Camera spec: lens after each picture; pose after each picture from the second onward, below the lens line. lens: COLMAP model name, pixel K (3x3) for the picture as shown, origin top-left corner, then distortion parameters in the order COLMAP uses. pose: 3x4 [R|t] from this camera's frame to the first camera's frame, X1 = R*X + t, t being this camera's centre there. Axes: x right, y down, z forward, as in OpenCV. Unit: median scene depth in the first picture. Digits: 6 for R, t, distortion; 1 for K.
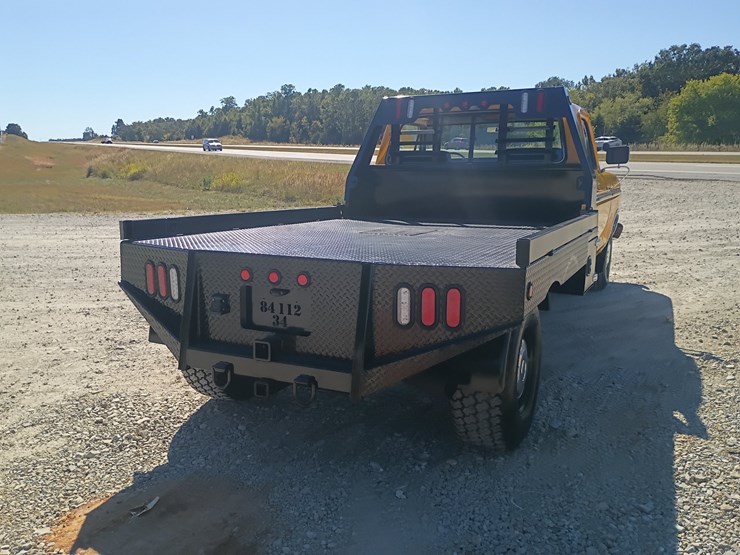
lens RADIAL K [[639.2, 0, 360.8], [0, 639.2, 268.8], [0, 0, 1]] dist [0.062754, -0.072646]
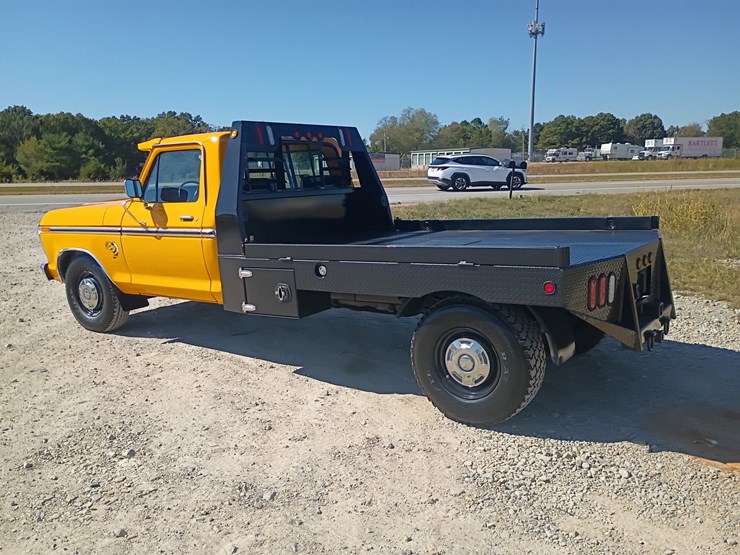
lens RADIAL K [[639.2, 0, 363.5], [0, 639.2, 282.2], [0, 0, 1]] dist [0.062754, -0.072646]
pose [[0.155162, -0.164248, 0.974139, -0.962552], [0.193201, 0.972085, 0.133129, -0.147349], [-0.968813, 0.167548, 0.182564, 0.788782]]
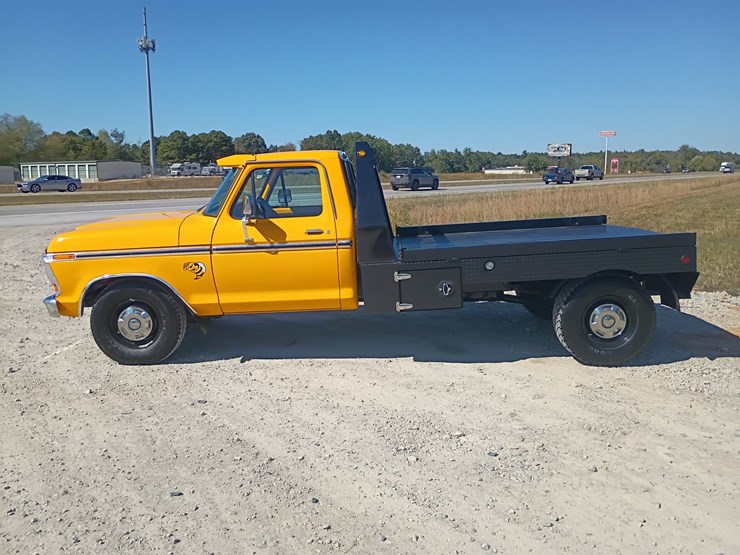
lens RADIAL K [[639.2, 0, 363.0], [0, 639.2, 260.4], [0, 0, 1]] dist [0.062754, -0.072646]
pose [[-0.417380, -0.101424, 0.903054, -0.999558], [0.185925, 0.963199, 0.194112, -0.315042], [-0.889509, 0.248919, -0.383162, 1.601431]]
